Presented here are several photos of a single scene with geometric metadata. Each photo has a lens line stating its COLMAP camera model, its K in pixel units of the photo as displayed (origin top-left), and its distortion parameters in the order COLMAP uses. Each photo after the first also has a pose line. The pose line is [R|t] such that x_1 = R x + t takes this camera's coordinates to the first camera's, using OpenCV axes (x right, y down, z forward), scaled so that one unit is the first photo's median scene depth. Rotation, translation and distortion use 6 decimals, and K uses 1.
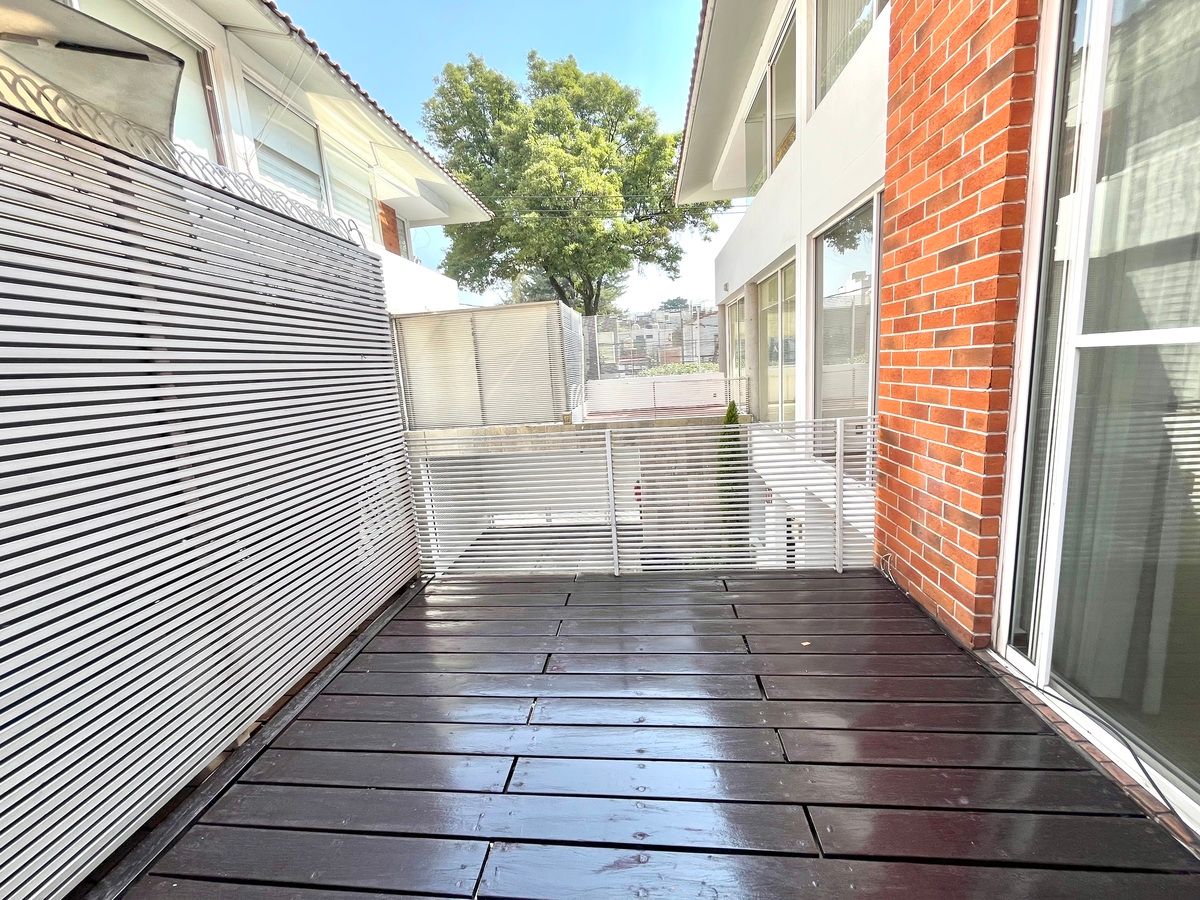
lens RADIAL K [[488.6, 0, 591.4], [0, 488.6, 448.9], [0, 0, 1]] dist [0.000986, 0.000577]
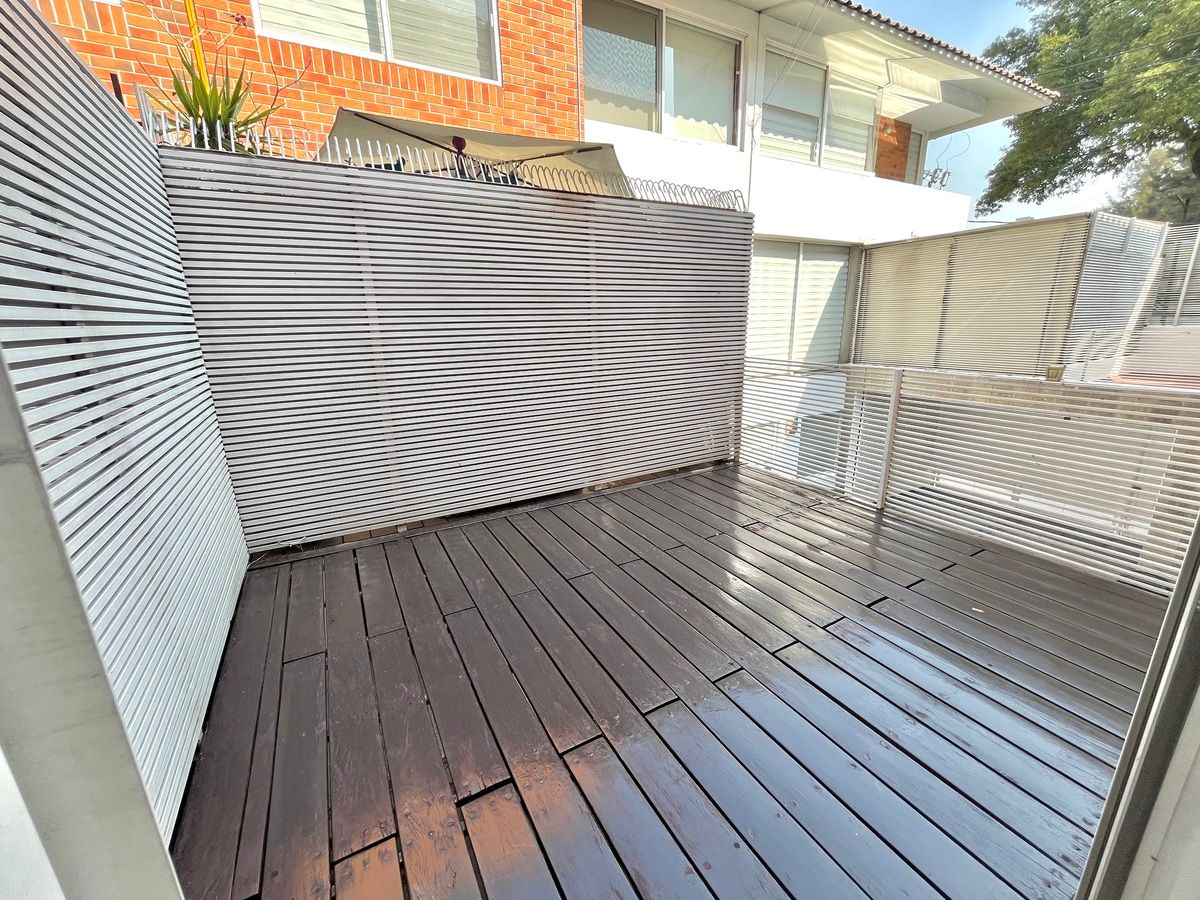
lens RADIAL K [[488.6, 0, 606.4], [0, 488.6, 452.8], [0, 0, 1]] dist [0.000986, 0.000577]
pose [[0.589328, 0.268862, -0.761844, 0.141466], [-0.154537, 0.963102, 0.220345, -0.001698], [0.792976, -0.012123, 0.609132, -0.038375]]
